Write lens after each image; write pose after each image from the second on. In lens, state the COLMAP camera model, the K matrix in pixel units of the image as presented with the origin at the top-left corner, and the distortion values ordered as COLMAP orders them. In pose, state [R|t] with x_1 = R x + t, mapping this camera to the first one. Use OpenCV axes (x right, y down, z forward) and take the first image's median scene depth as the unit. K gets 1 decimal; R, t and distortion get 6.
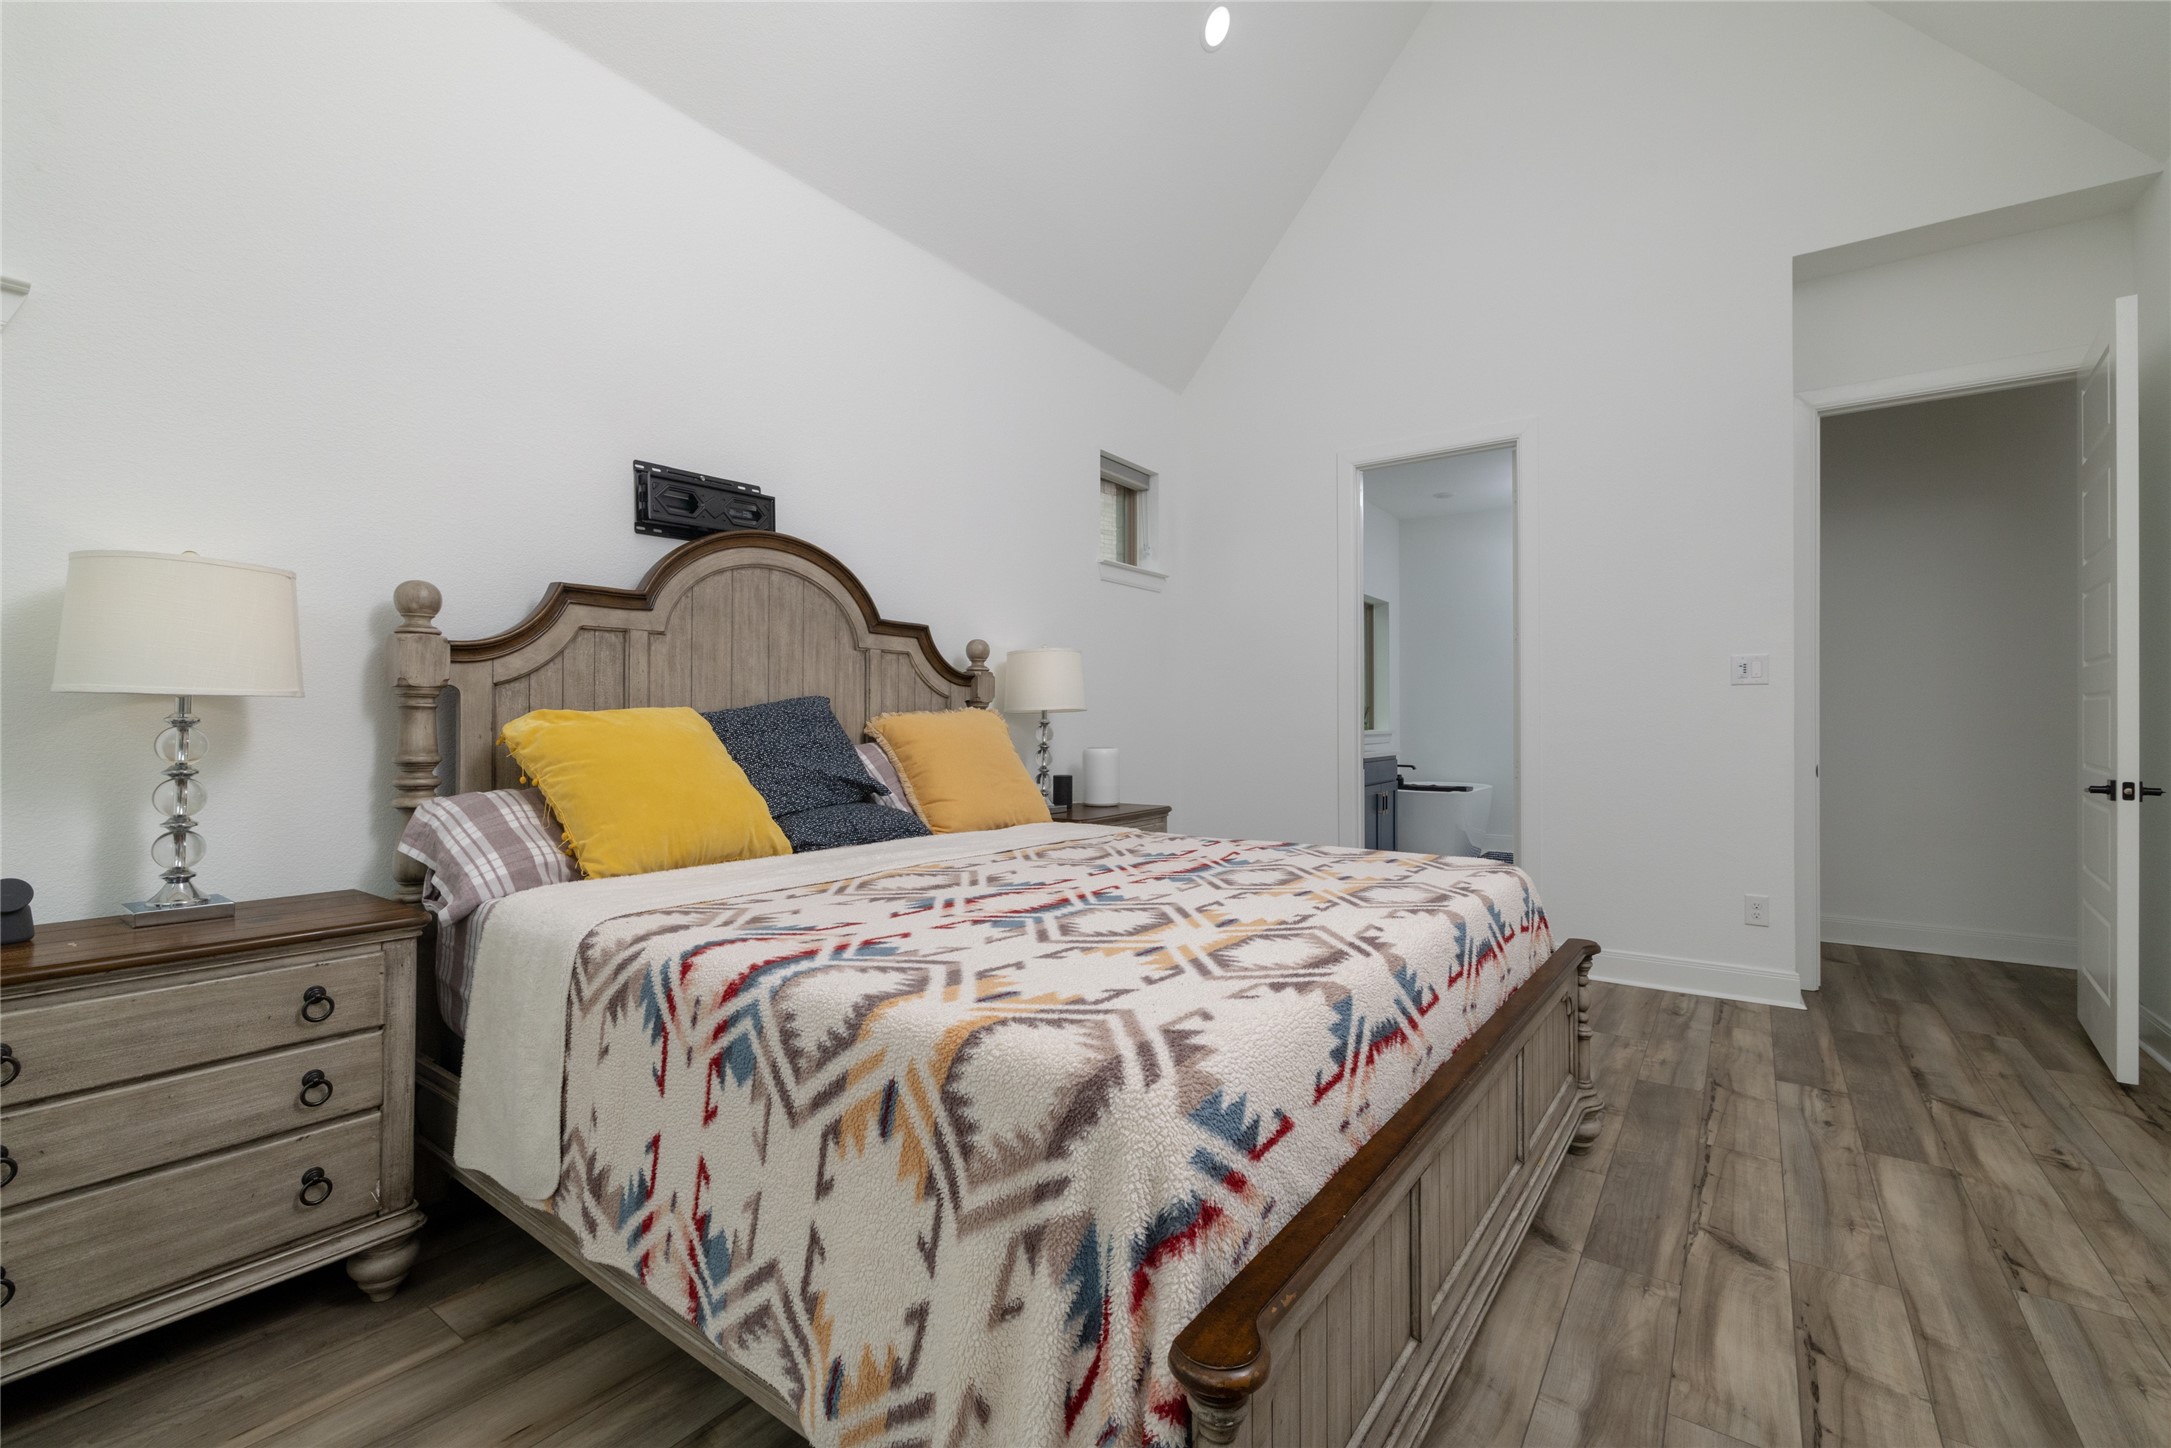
lens RADIAL K [[930.7, 0, 1072.9], [0, 930.7, 727.1], [0, 0, 1]] dist [-0.000720, 0.001041]
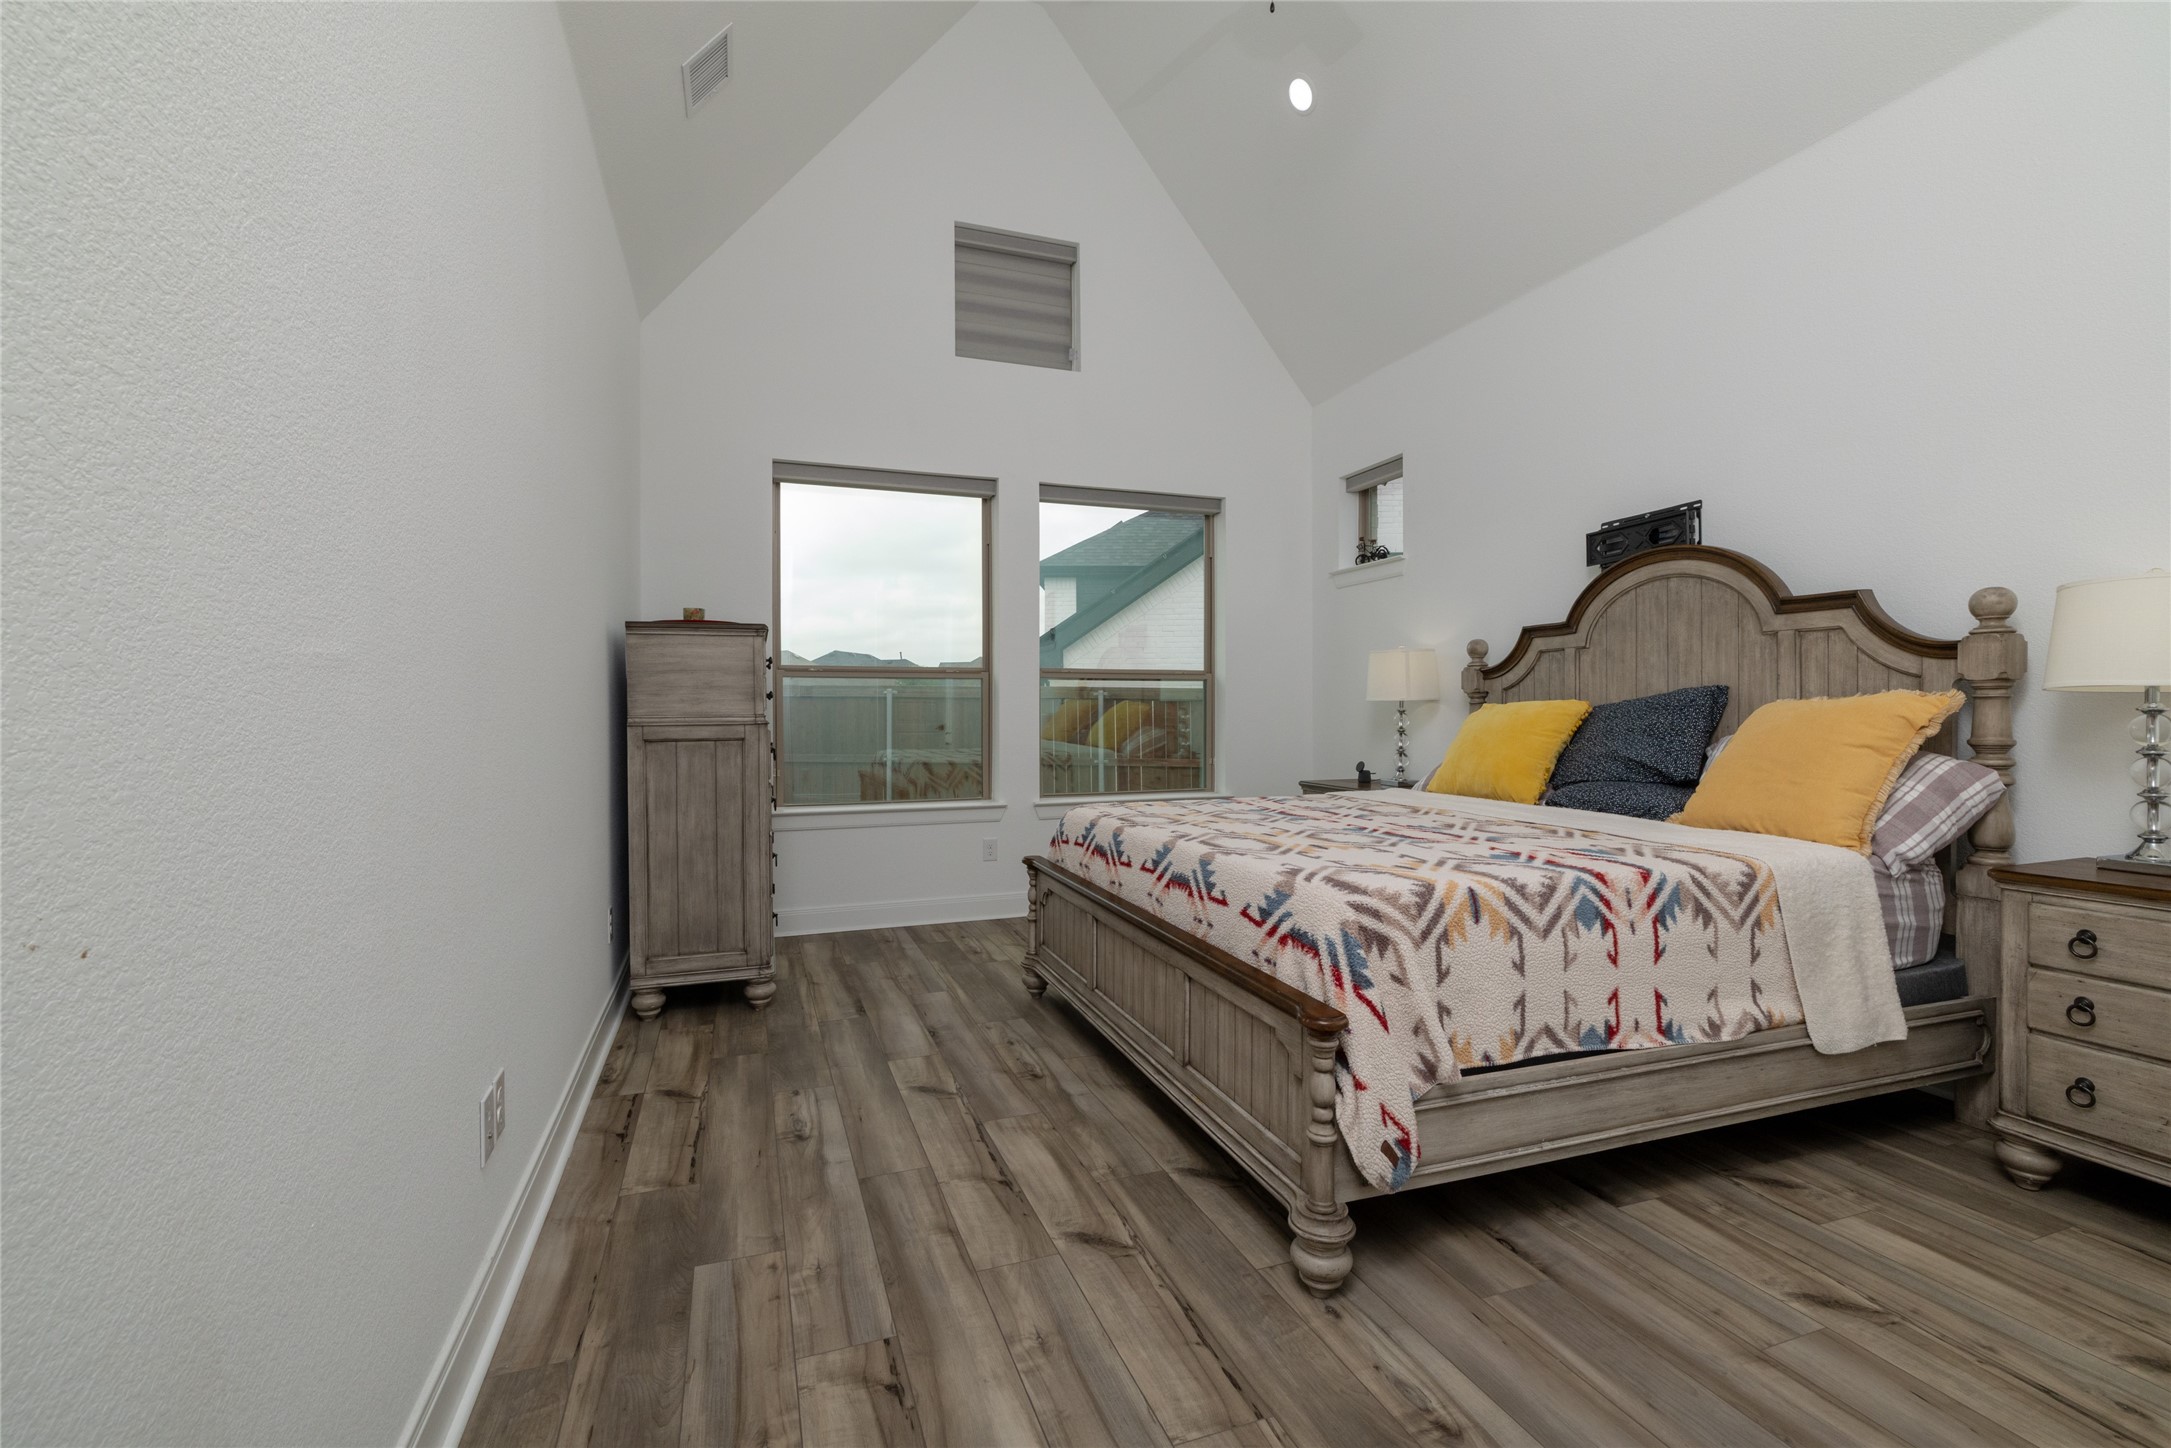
lens RADIAL K [[930.7, 0, 1081.3], [0, 930.7, 715.4], [0, 0, 1]] dist [-0.000720, 0.001041]
pose [[-0.557244, 0.001962, -0.830347, 1.209059], [-0.004387, 0.999976, 0.005307, -0.001957], [0.830337, 0.006600, -0.557222, 1.202721]]
